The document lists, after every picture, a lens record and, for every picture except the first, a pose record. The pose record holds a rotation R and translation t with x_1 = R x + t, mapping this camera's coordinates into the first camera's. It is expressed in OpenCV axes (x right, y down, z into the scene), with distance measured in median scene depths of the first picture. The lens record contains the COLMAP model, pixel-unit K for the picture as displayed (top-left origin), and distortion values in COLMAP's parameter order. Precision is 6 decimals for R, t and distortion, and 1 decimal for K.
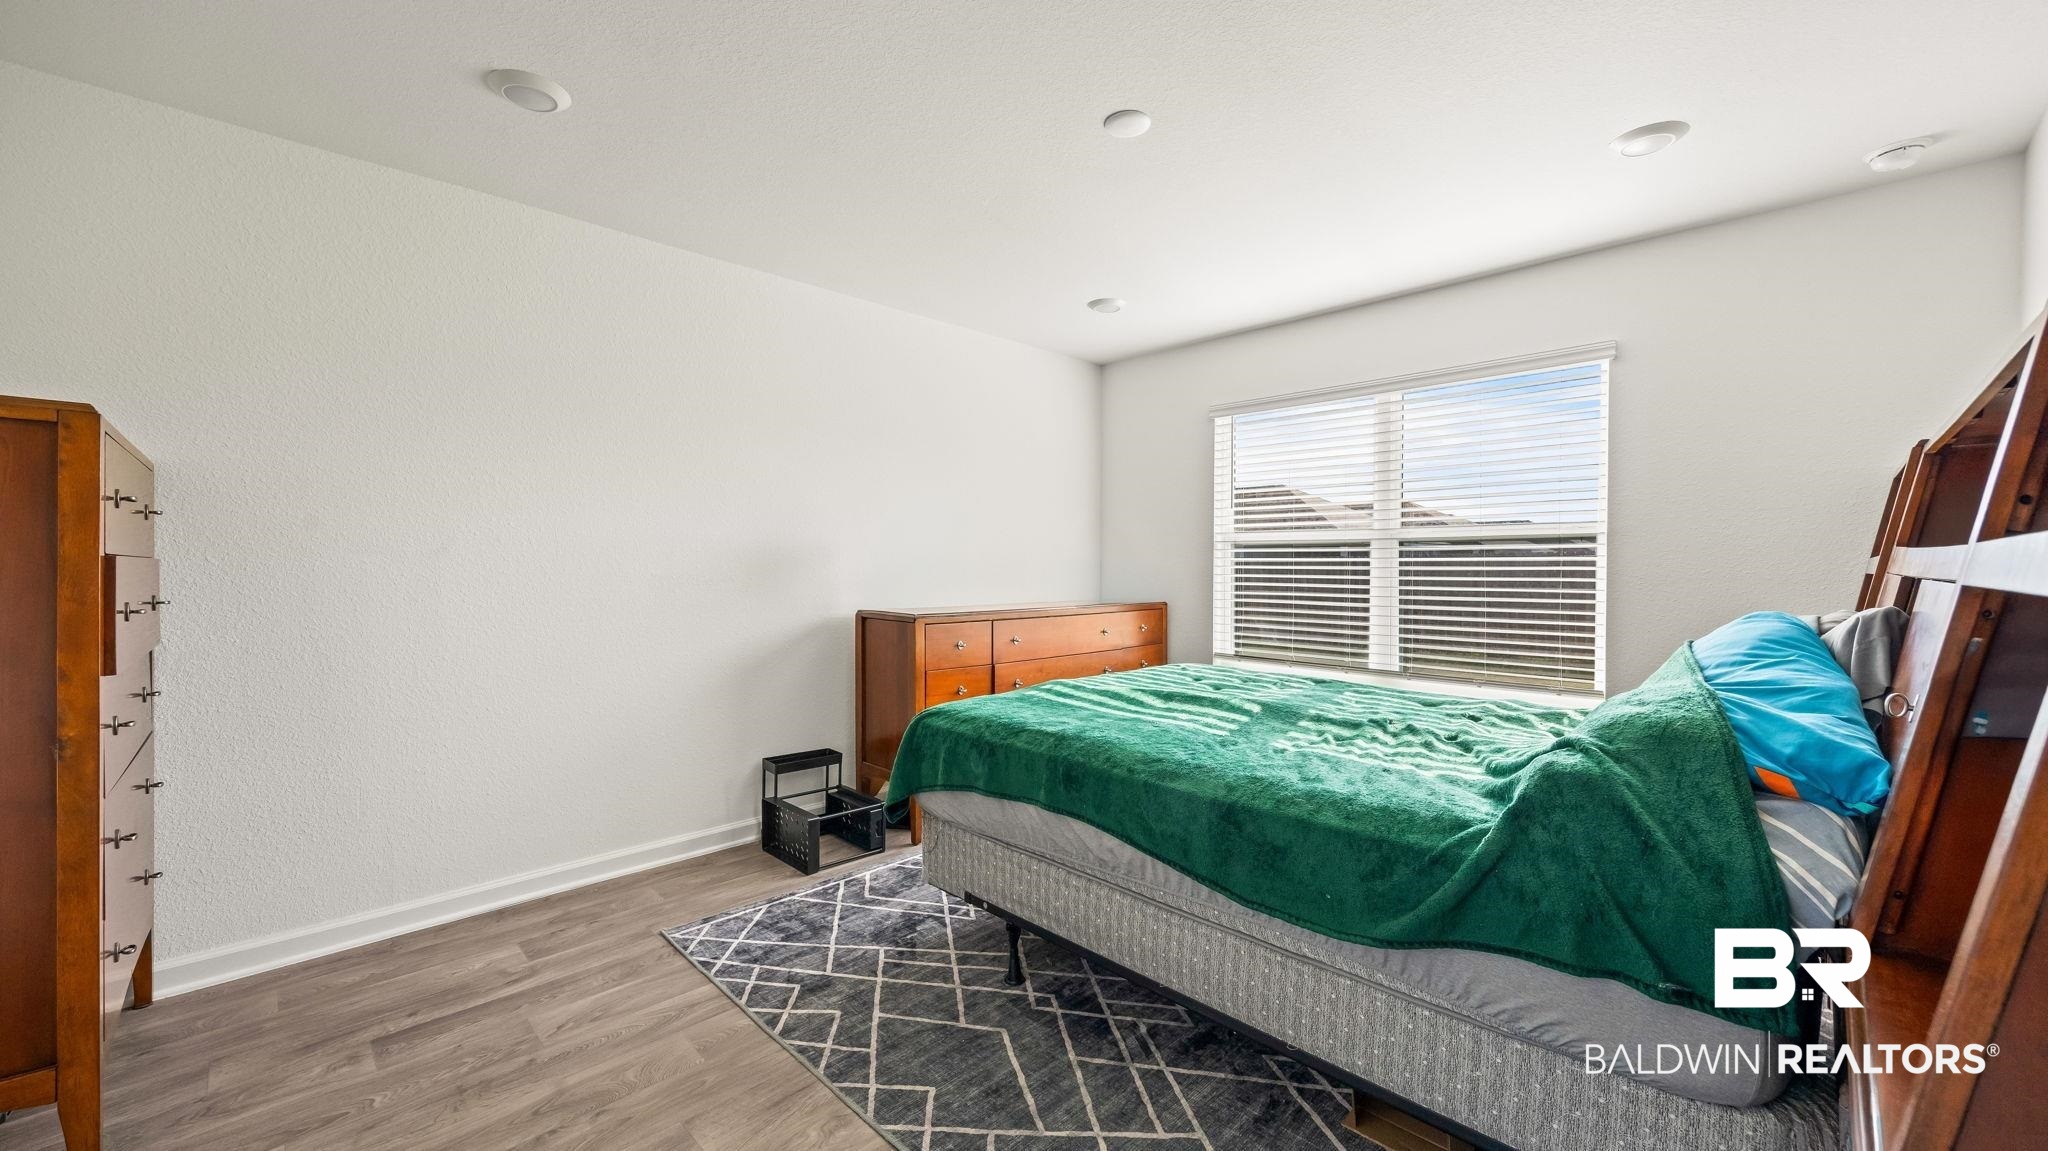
lens RADIAL K [[785.7, 0, 1021.7], [0, 785.7, 575.0], [0, 0, 1]] dist [-0.000111, 0.000021]
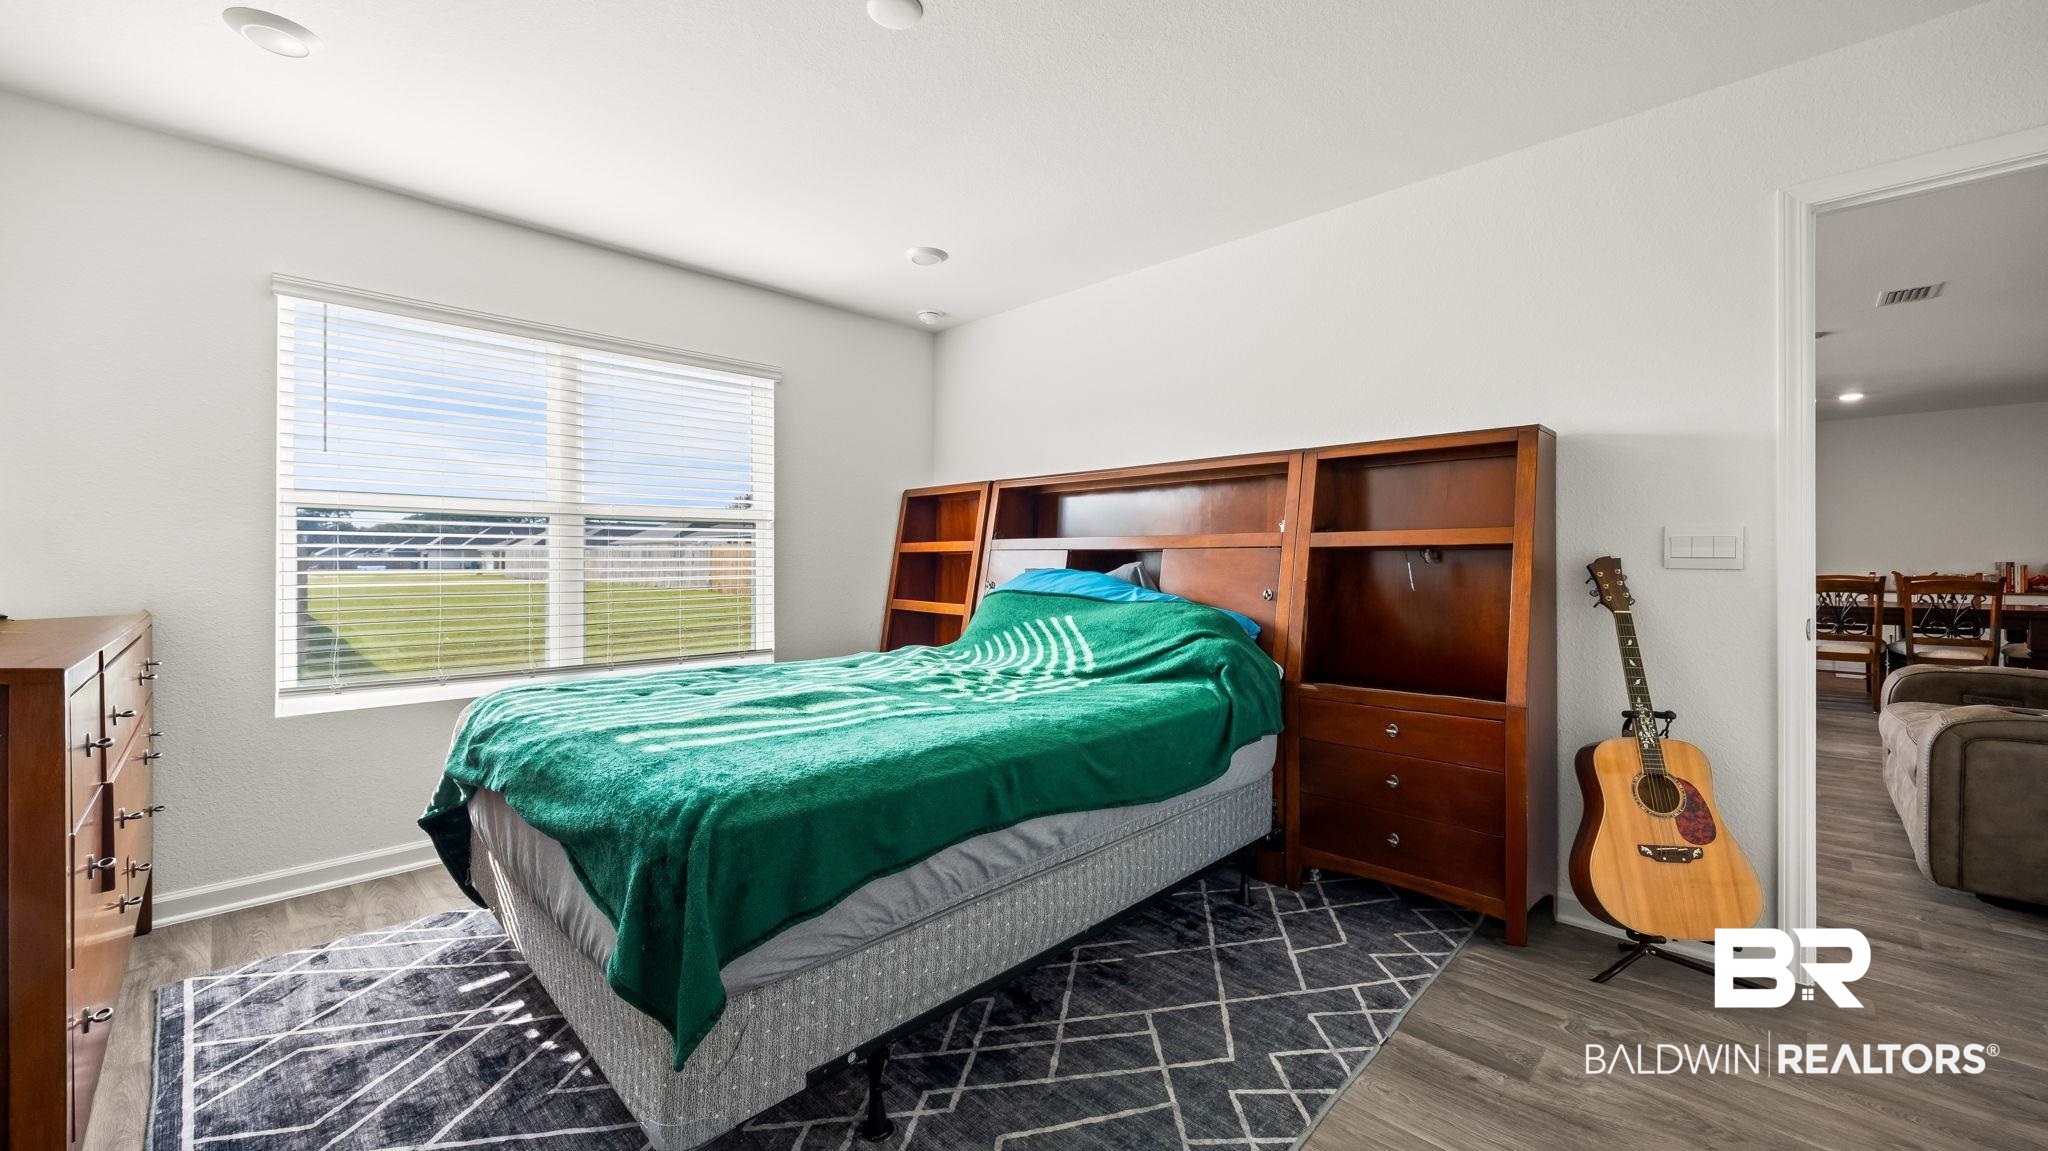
lens RADIAL K [[774.8, 0, 1021.7], [0, 774.8, 564.9], [0, 0, 1]] dist [-0.000593, -0.000046]
pose [[-0.016172, -0.016406, 0.999735, -0.772777], [0.010332, 0.999809, 0.016574, 0.002958], [-0.999816, 0.010597, -0.016000, 0.980811]]
